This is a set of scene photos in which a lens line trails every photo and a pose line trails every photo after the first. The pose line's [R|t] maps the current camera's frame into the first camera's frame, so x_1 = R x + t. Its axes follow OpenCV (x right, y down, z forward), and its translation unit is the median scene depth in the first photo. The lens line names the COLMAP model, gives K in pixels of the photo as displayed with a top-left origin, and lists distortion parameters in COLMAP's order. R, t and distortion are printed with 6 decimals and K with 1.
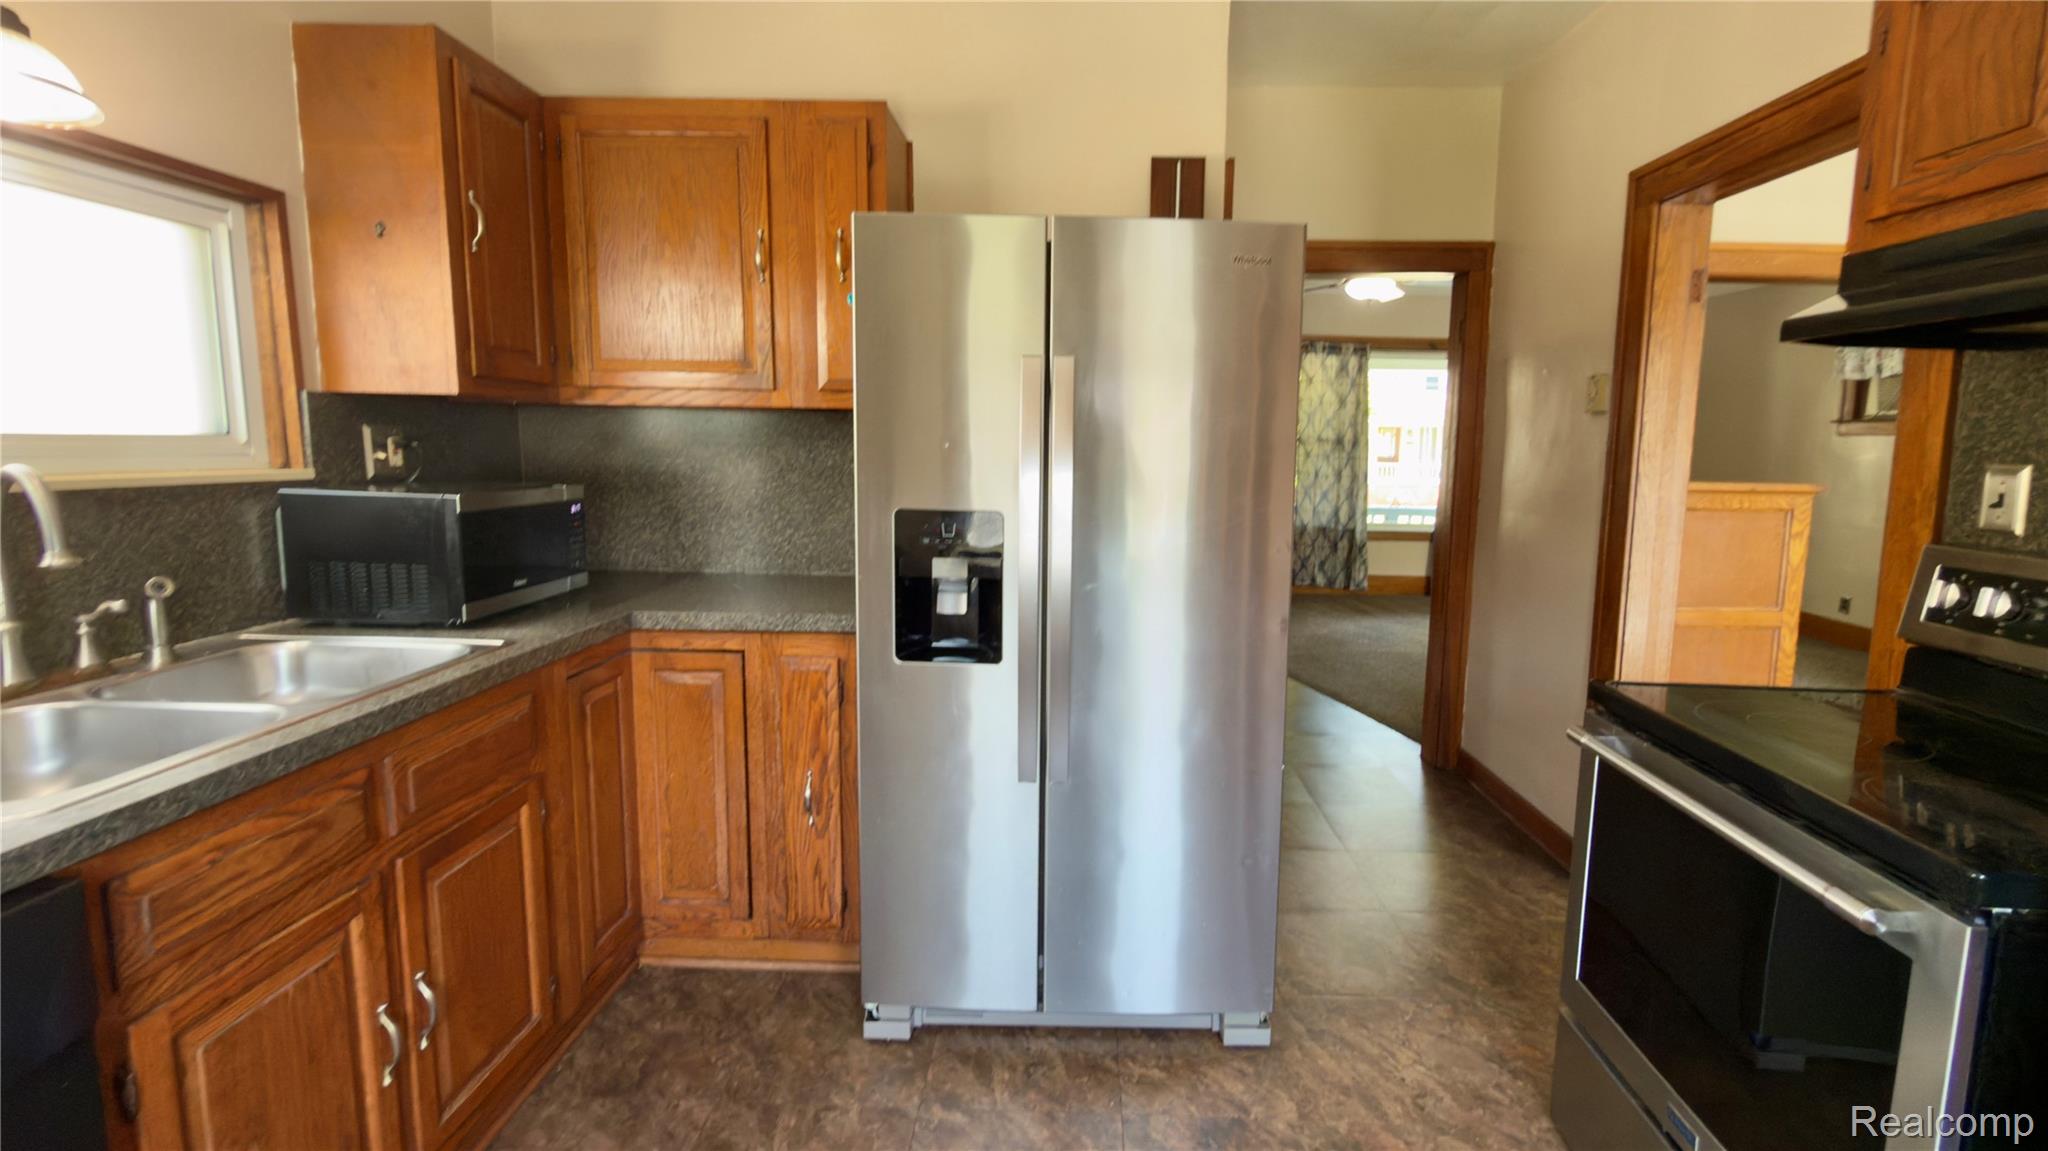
lens RADIAL K [[909.9, 0, 1022.2], [0, 909.9, 564.5], [0, 0, 1]] dist [0.000690, -0.000018]
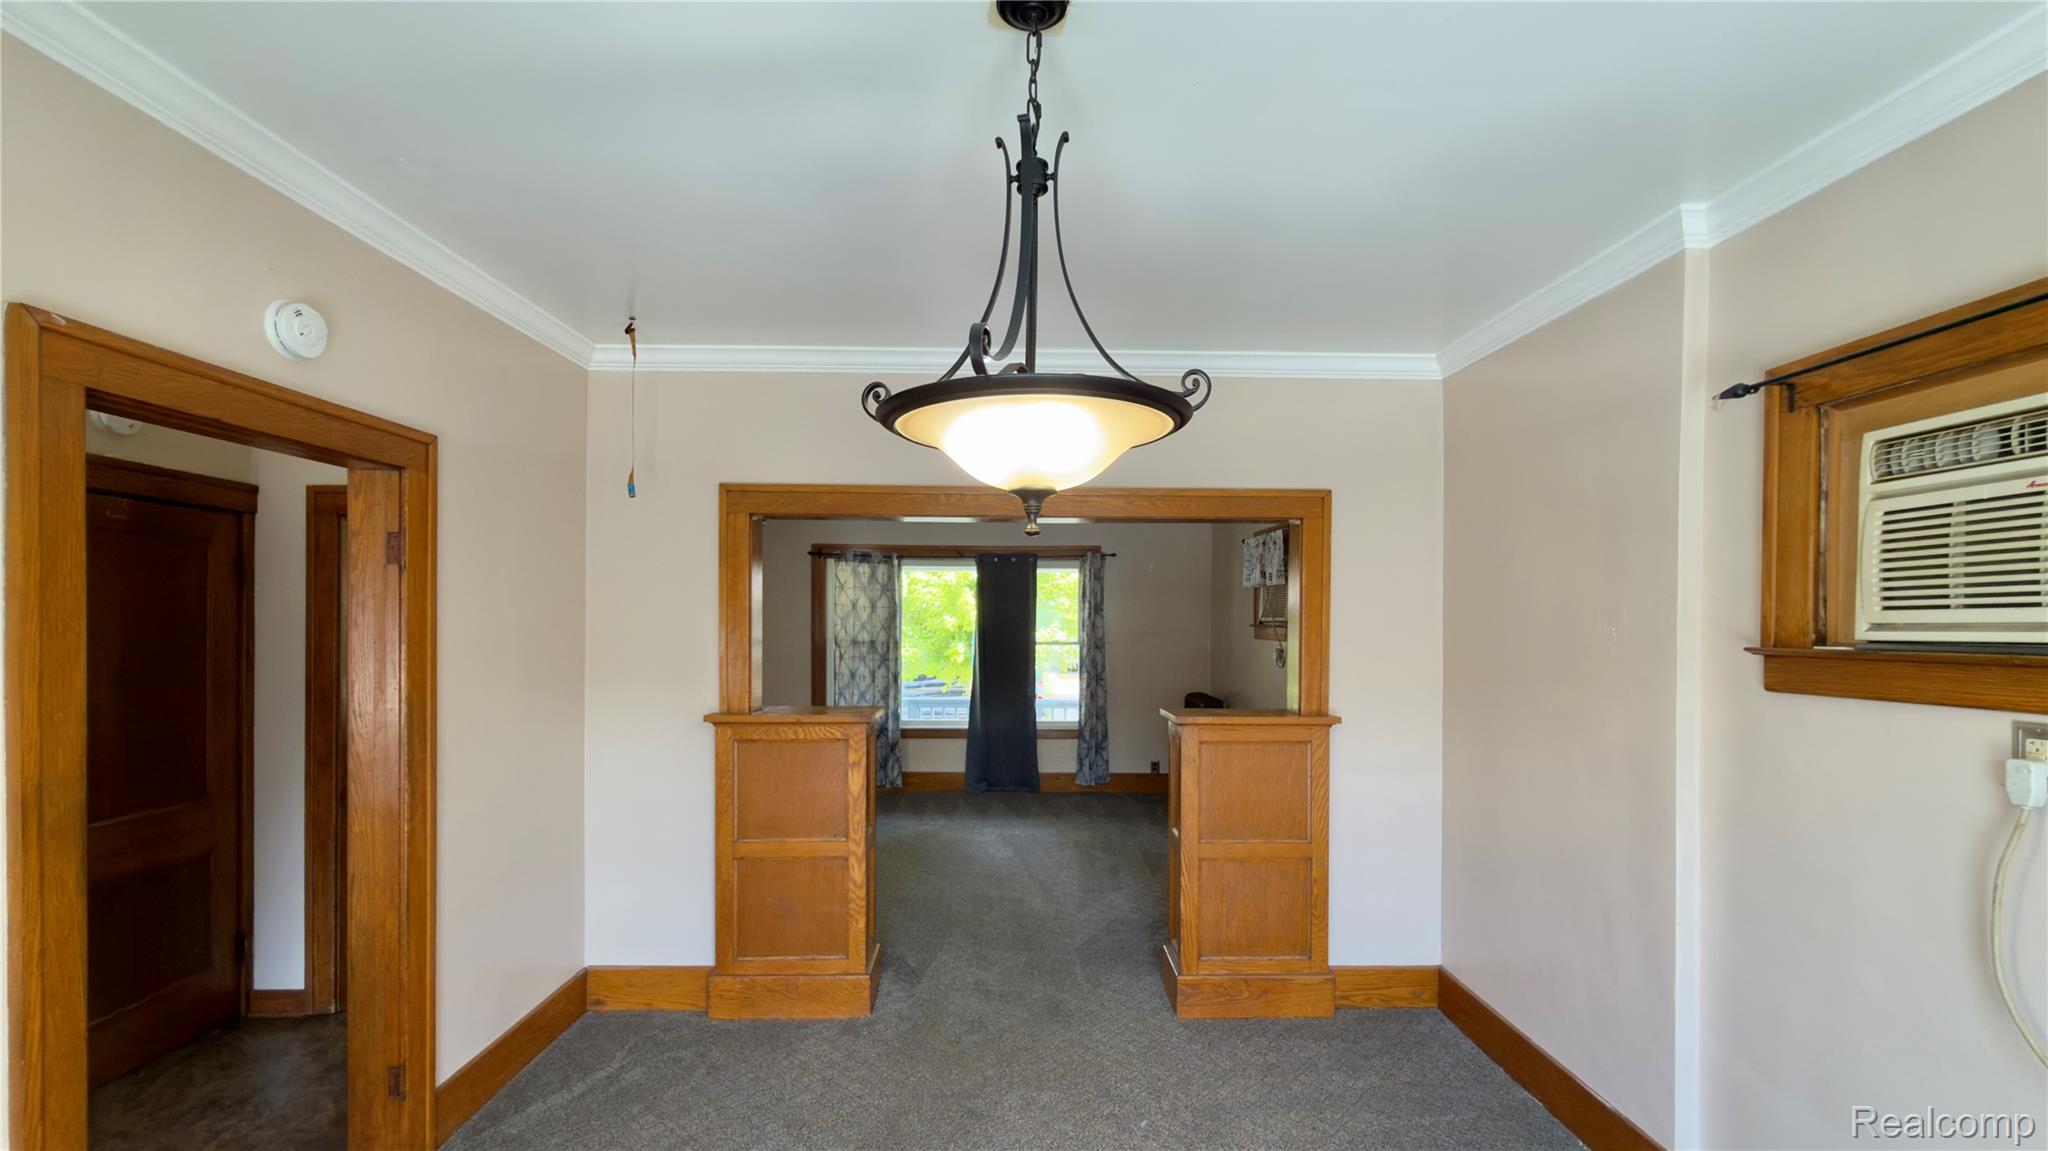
lens RADIAL K [[861.9, 0, 1024.0], [0, 861.9, 575.5], [0, 0, 1]] dist [-0.000225, -0.000009]
pose [[0.993429, -0.002913, 0.114417, 0.407711], [0.024110, 0.982571, -0.184319, -0.025187], [-0.111886, 0.185866, 0.976184, -0.003775]]
